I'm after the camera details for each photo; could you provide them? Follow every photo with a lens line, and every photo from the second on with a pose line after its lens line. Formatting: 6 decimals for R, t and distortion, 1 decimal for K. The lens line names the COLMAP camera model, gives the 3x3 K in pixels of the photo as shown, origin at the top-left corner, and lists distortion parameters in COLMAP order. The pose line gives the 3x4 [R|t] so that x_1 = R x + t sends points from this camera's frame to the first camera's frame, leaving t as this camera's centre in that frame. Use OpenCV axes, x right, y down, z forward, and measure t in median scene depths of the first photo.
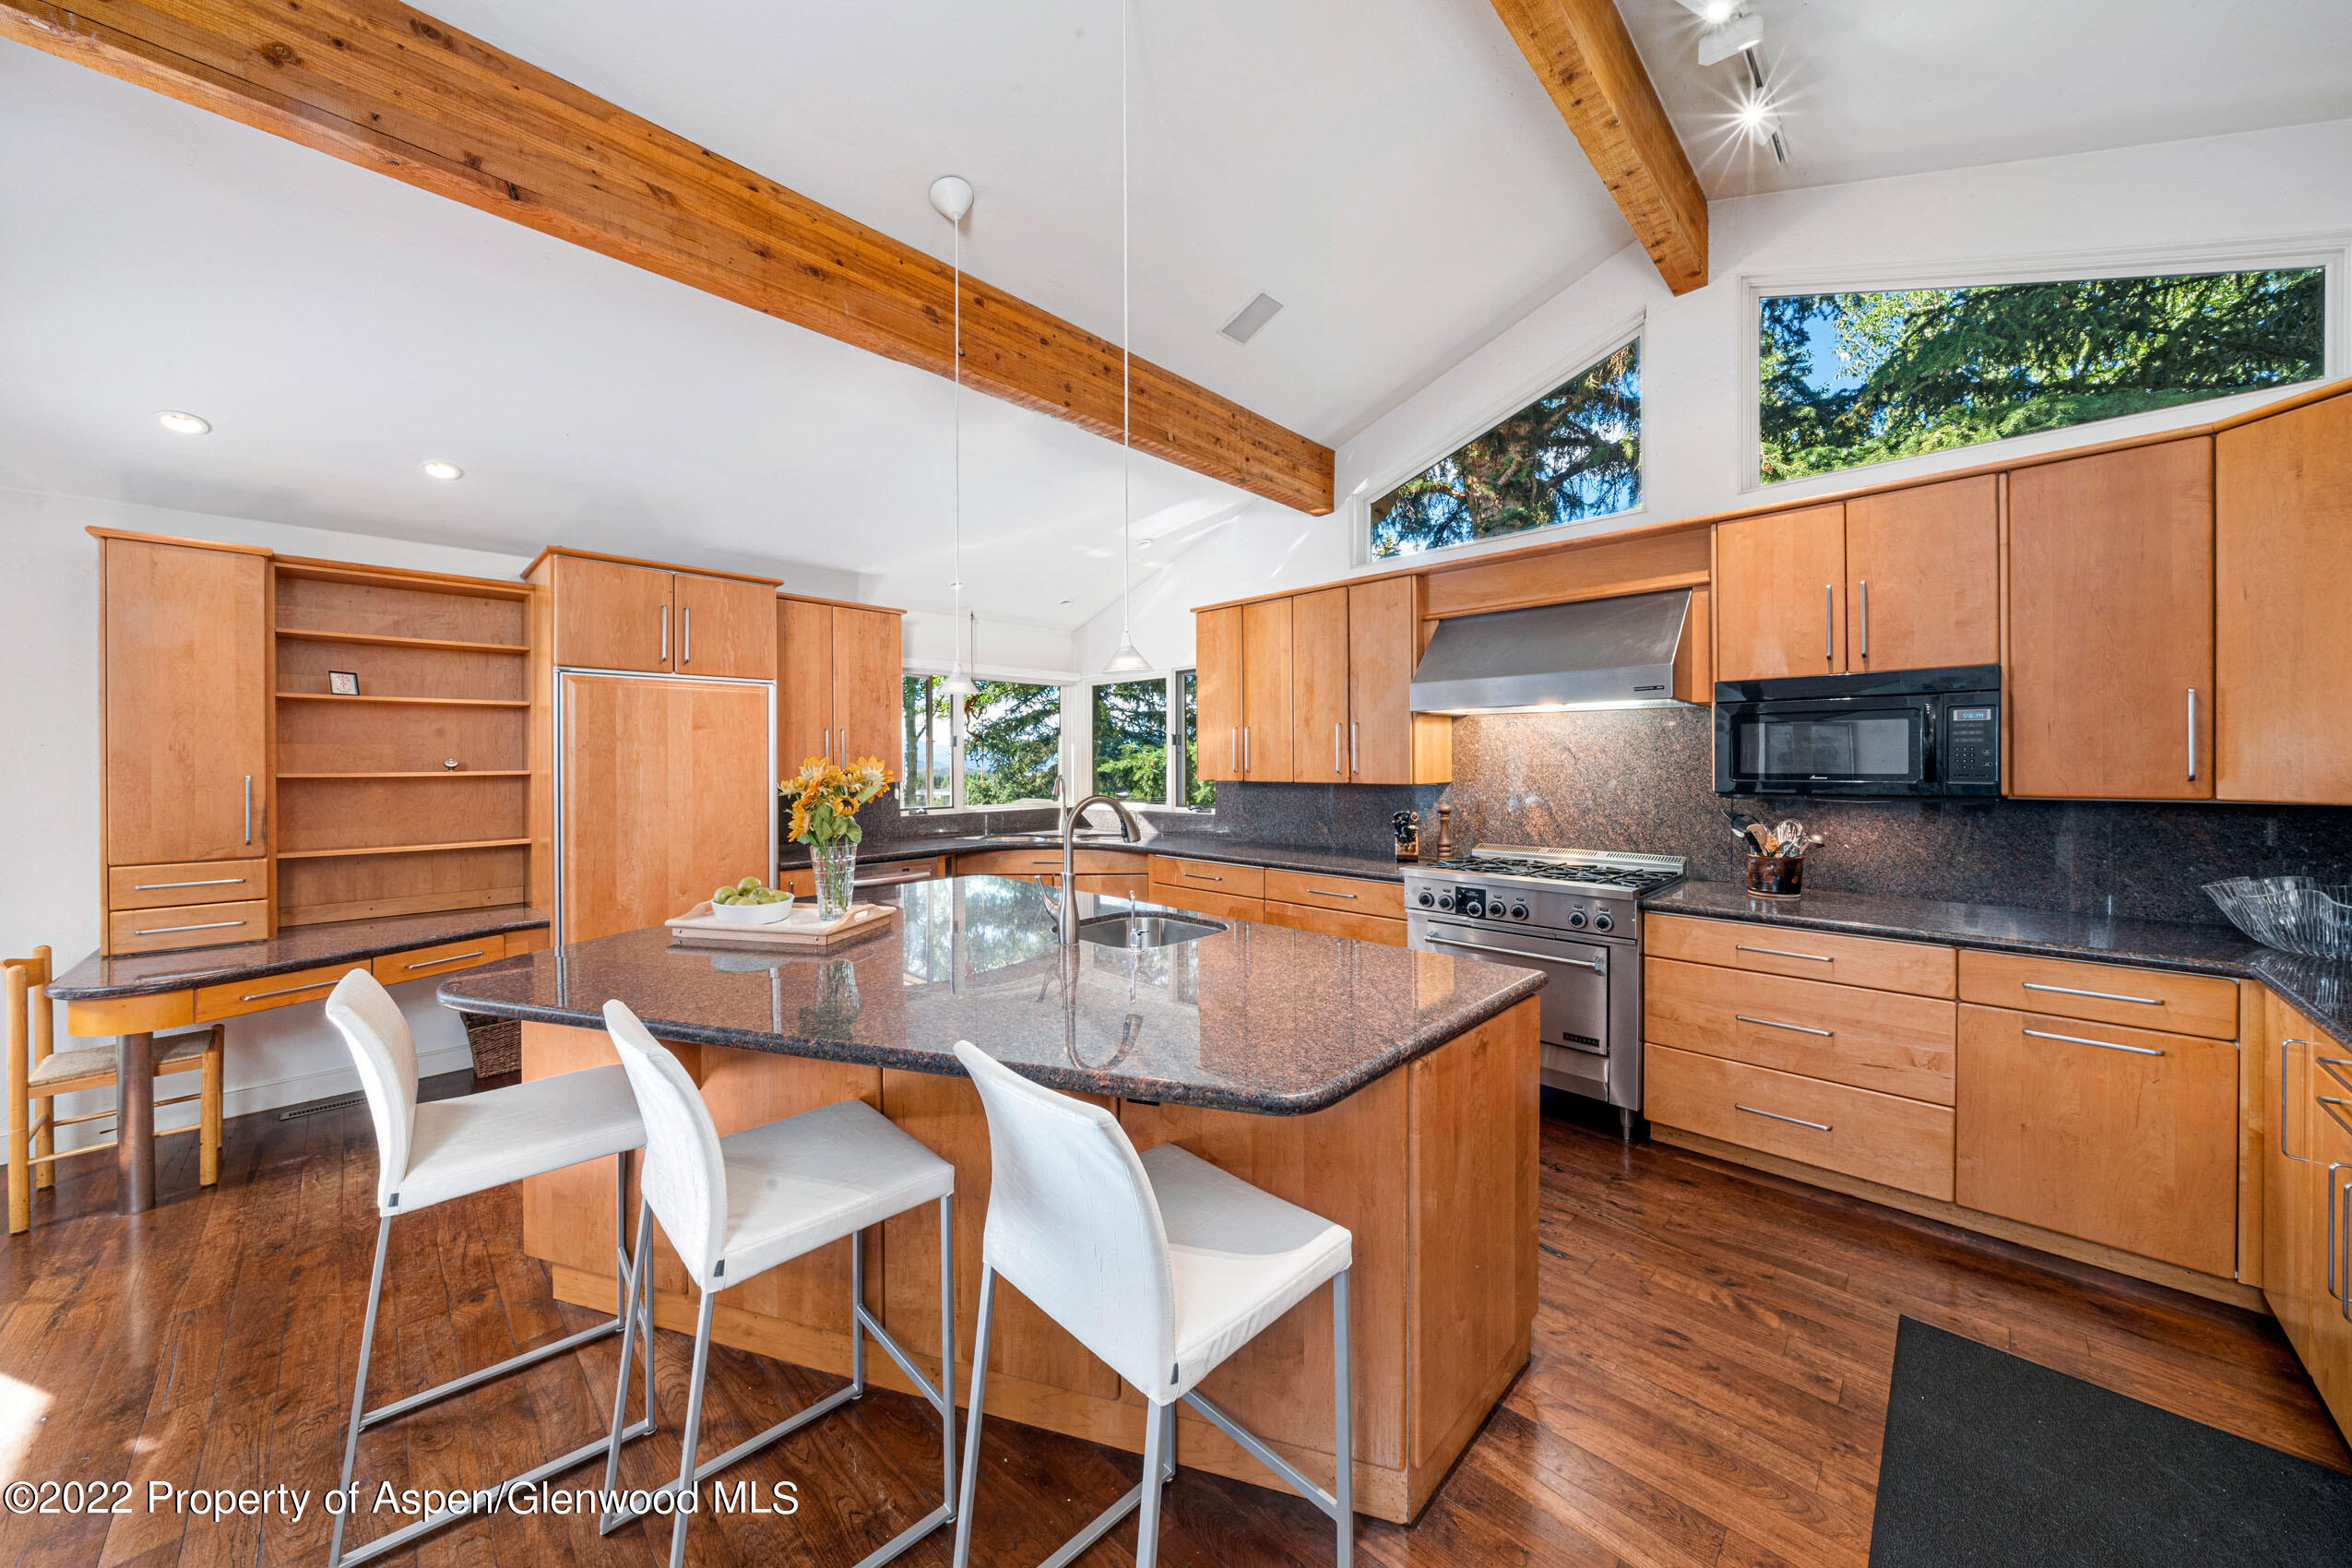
lens RADIAL K [[822.1, 0, 1172.8], [0, 822.1, 762.5], [0, 0, 1]] dist [0.000465, -0.000536]
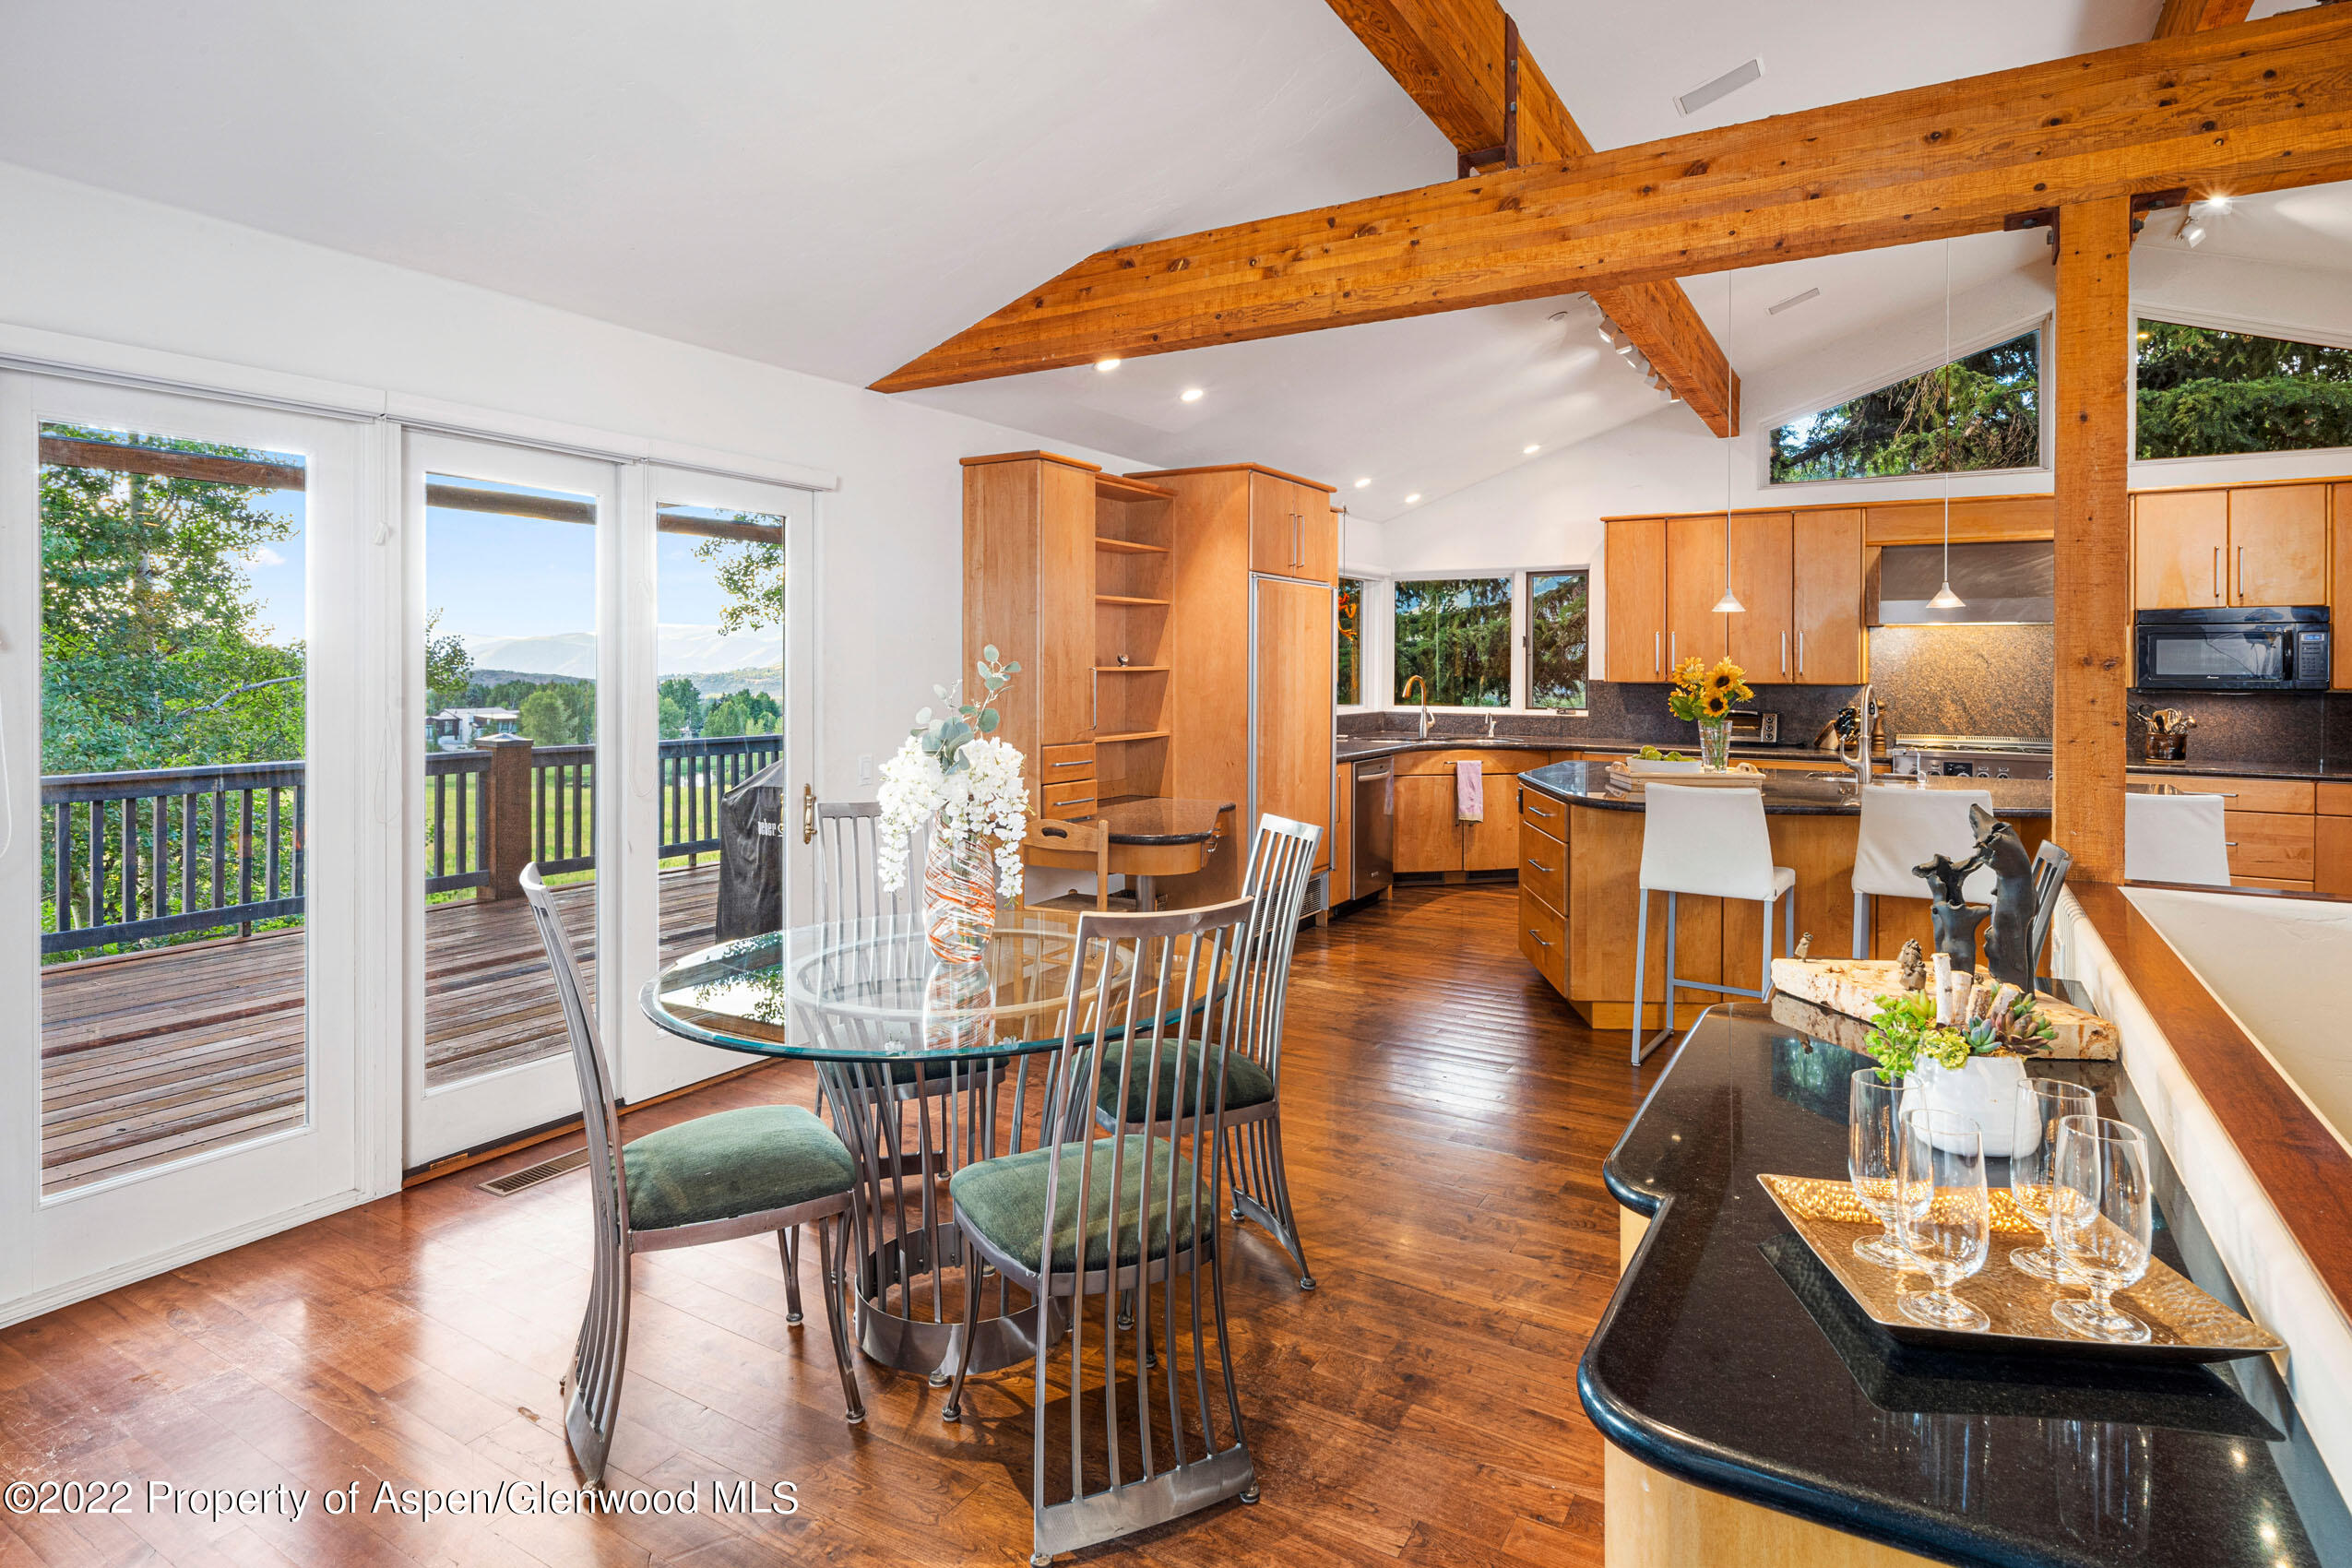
lens RADIAL K [[1259.5, 0, 1146.3], [0, 1259.5, 666.7], [0, 0, 1]] dist [-0.004133, -0.000729]
pose [[0.977198, 0.007569, 0.212194, -1.173039], [-0.007334, 0.999971, -0.001895, 0.013524], [-0.212202, 0.000296, 0.977226, -0.594527]]
